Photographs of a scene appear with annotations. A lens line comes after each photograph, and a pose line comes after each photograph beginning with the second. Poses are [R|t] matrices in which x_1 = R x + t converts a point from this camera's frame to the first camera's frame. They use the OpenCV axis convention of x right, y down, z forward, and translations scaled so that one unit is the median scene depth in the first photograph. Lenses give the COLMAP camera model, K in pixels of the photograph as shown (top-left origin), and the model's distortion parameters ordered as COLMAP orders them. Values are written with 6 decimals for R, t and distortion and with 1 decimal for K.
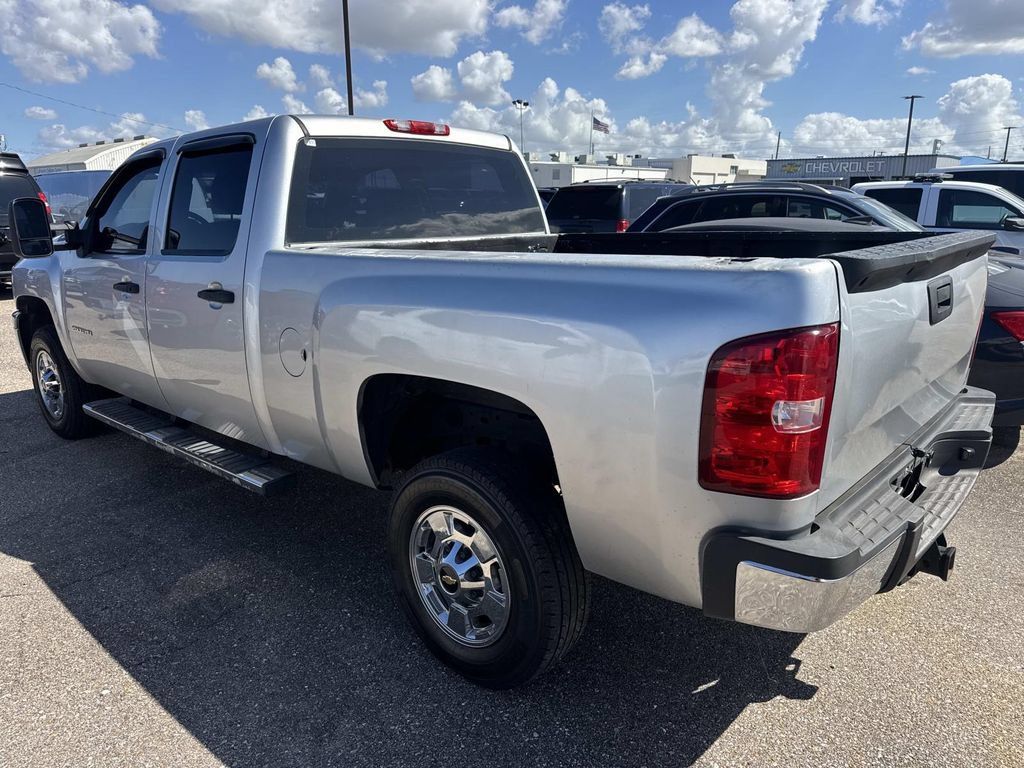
lens RADIAL K [[724.4, 0, 516.0], [0, 724.4, 386.7], [0, 0, 1]] dist [0.019227, -0.027388]
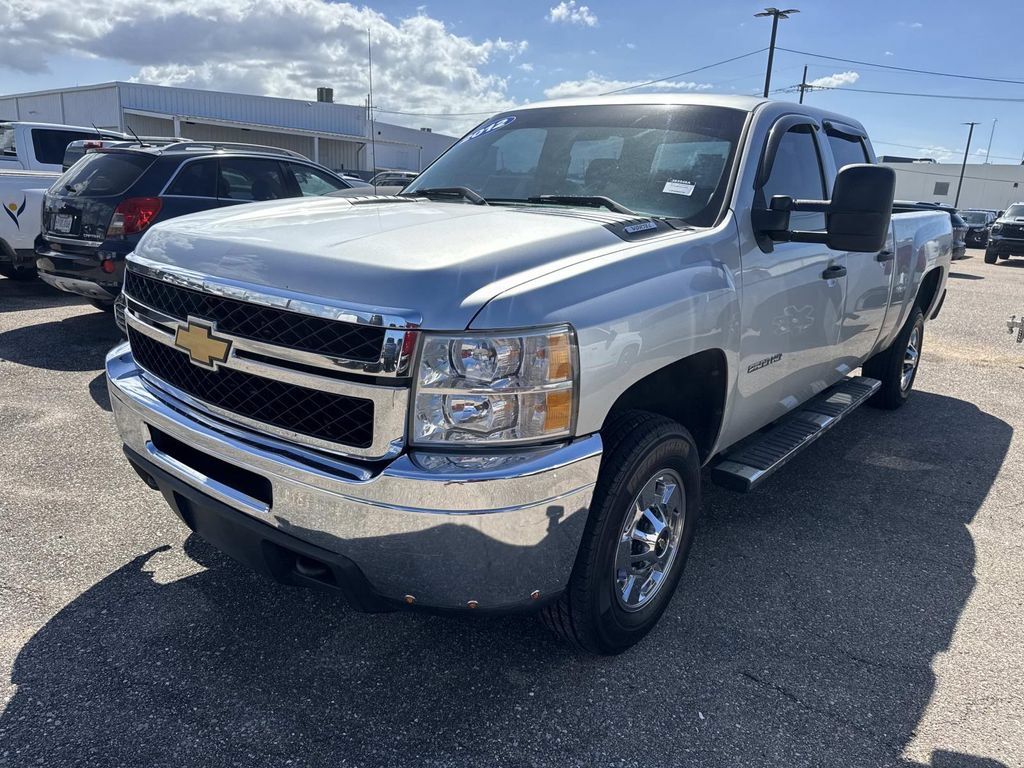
lens RADIAL K [[724.4, 0, 512.4], [0, 724.4, 381.1], [0, 0, 1]] dist [0.019227, -0.027388]
pose [[-0.043993, -0.261345, 0.964242, -1.668867], [0.203613, 0.942573, 0.264762, -0.390256], [-0.978063, 0.207980, 0.011746, 1.651042]]
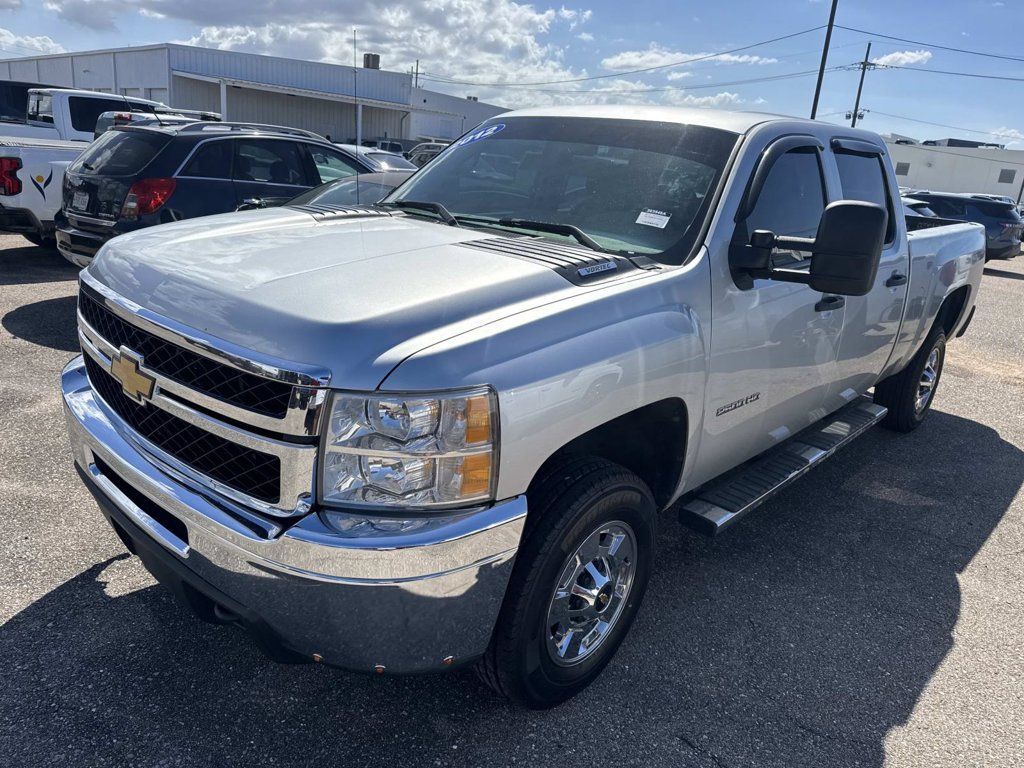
lens RADIAL K [[724.4, 0, 510.6], [0, 724.4, 380.1], [0, 0, 1]] dist [0.019227, -0.027388]
pose [[0.021380, -0.297264, 0.954556, -1.623527], [0.173176, 0.941443, 0.289301, -0.430687], [-0.984659, 0.159121, 0.071607, 1.549392]]
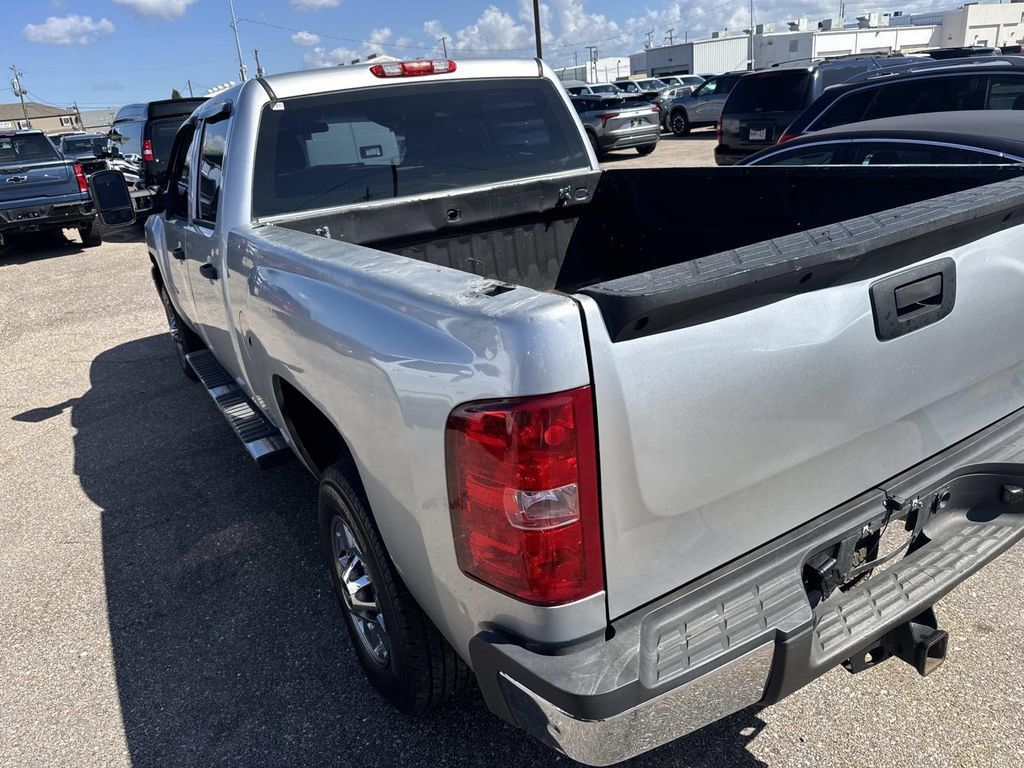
lens RADIAL K [[724.4, 0, 522.1], [0, 724.4, 379.2], [0, 0, 1]] dist [0.019227, -0.027388]
pose [[0.953327, 0.023258, -0.301042, 0.302014], [0.015263, 0.992042, 0.124977, -0.094579], [0.301553, -0.123739, 0.945386, 0.156194]]
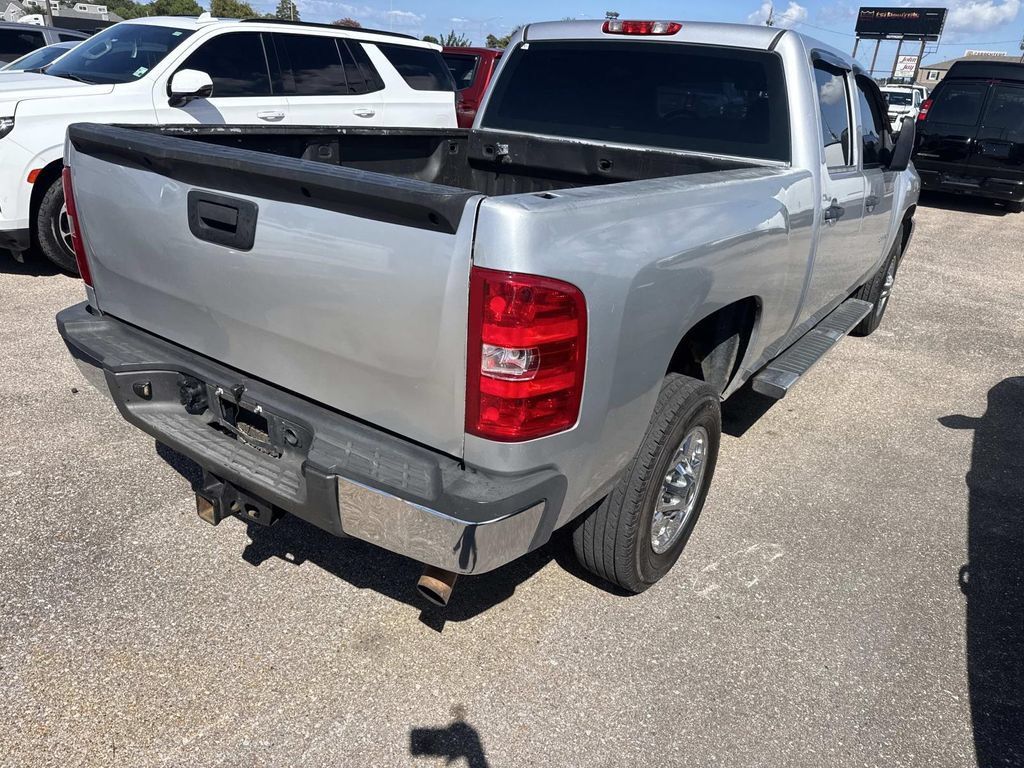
lens RADIAL K [[724.4, 0, 515.7], [0, 724.4, 384.7], [0, 0, 1]] dist [0.019227, -0.027388]
pose [[0.113187, 0.400684, -0.909198, 1.034257], [-0.306816, 0.884451, 0.351582, -0.249451], [0.945015, 0.239162, 0.223045, 0.822112]]
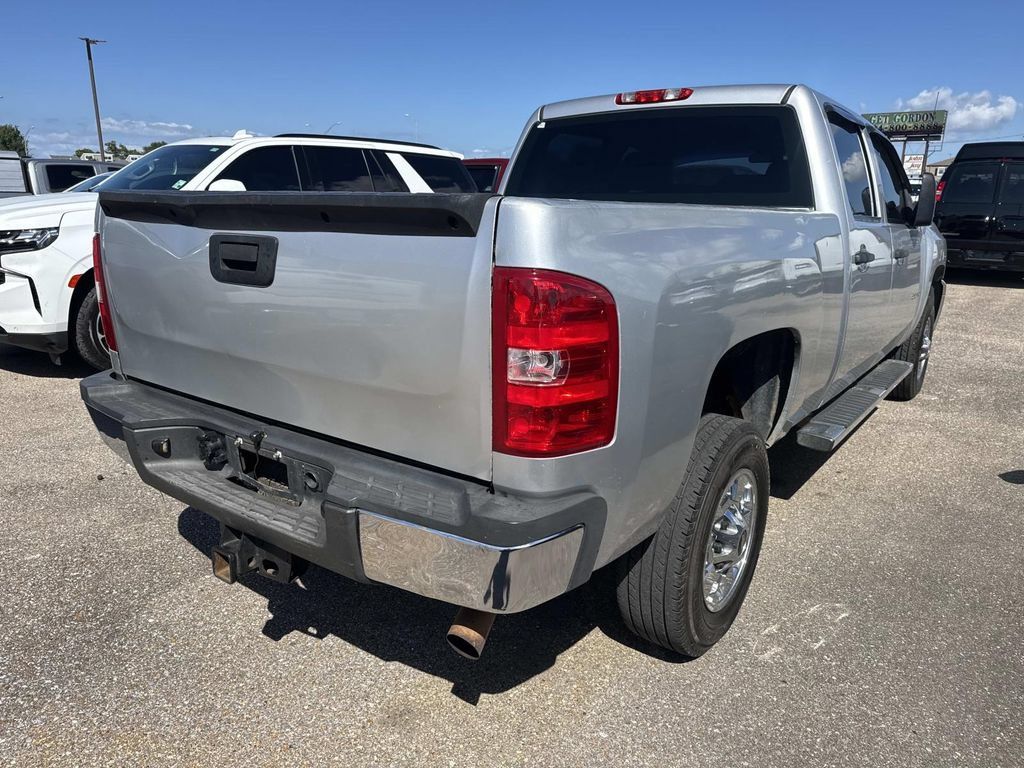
lens RADIAL K [[724.4, 0, 516.6], [0, 724.4, 385.5], [0, 0, 1]] dist [0.019227, -0.027388]
pose [[0.088928, 0.258025, -0.962037, 1.025203], [-0.256630, 0.939190, 0.228175, -0.180131], [0.962410, 0.226597, 0.149737, 0.844904]]
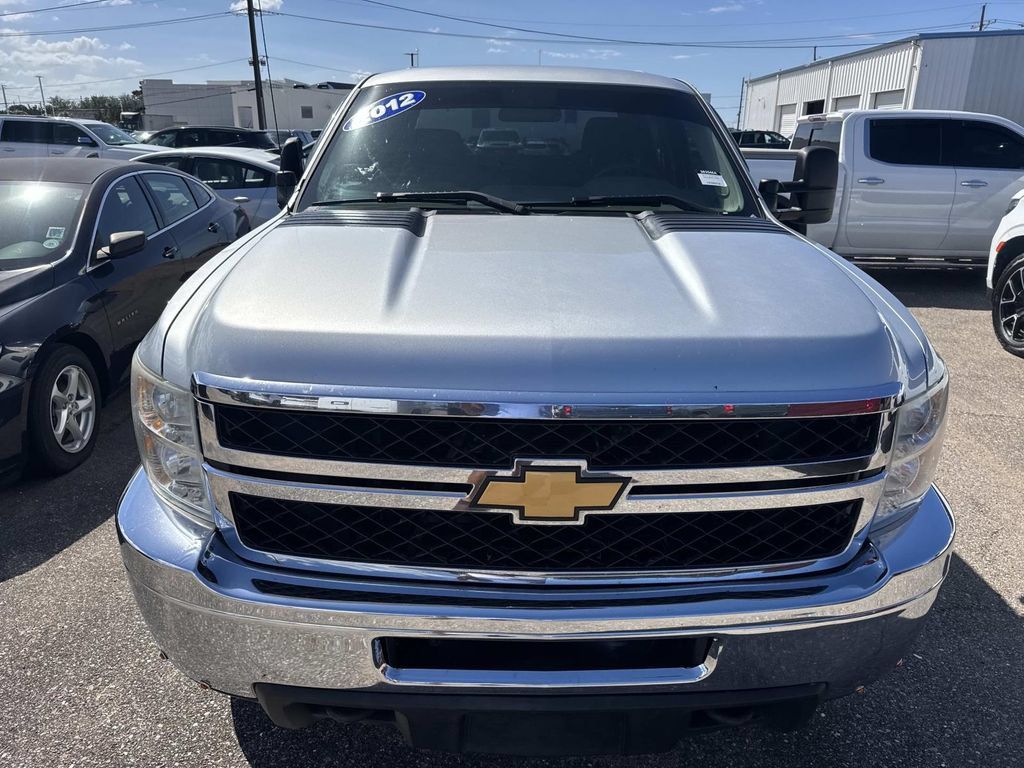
lens RADIAL K [[724.4, 0, 507.2], [0, 724.4, 372.9], [0, 0, 1]] dist [0.019227, -0.027388]
pose [[-0.667423, -0.245263, 0.703131, -1.289231], [0.171284, 0.868330, 0.465472, -0.581122], [-0.724713, 0.431102, -0.537534, 2.153722]]
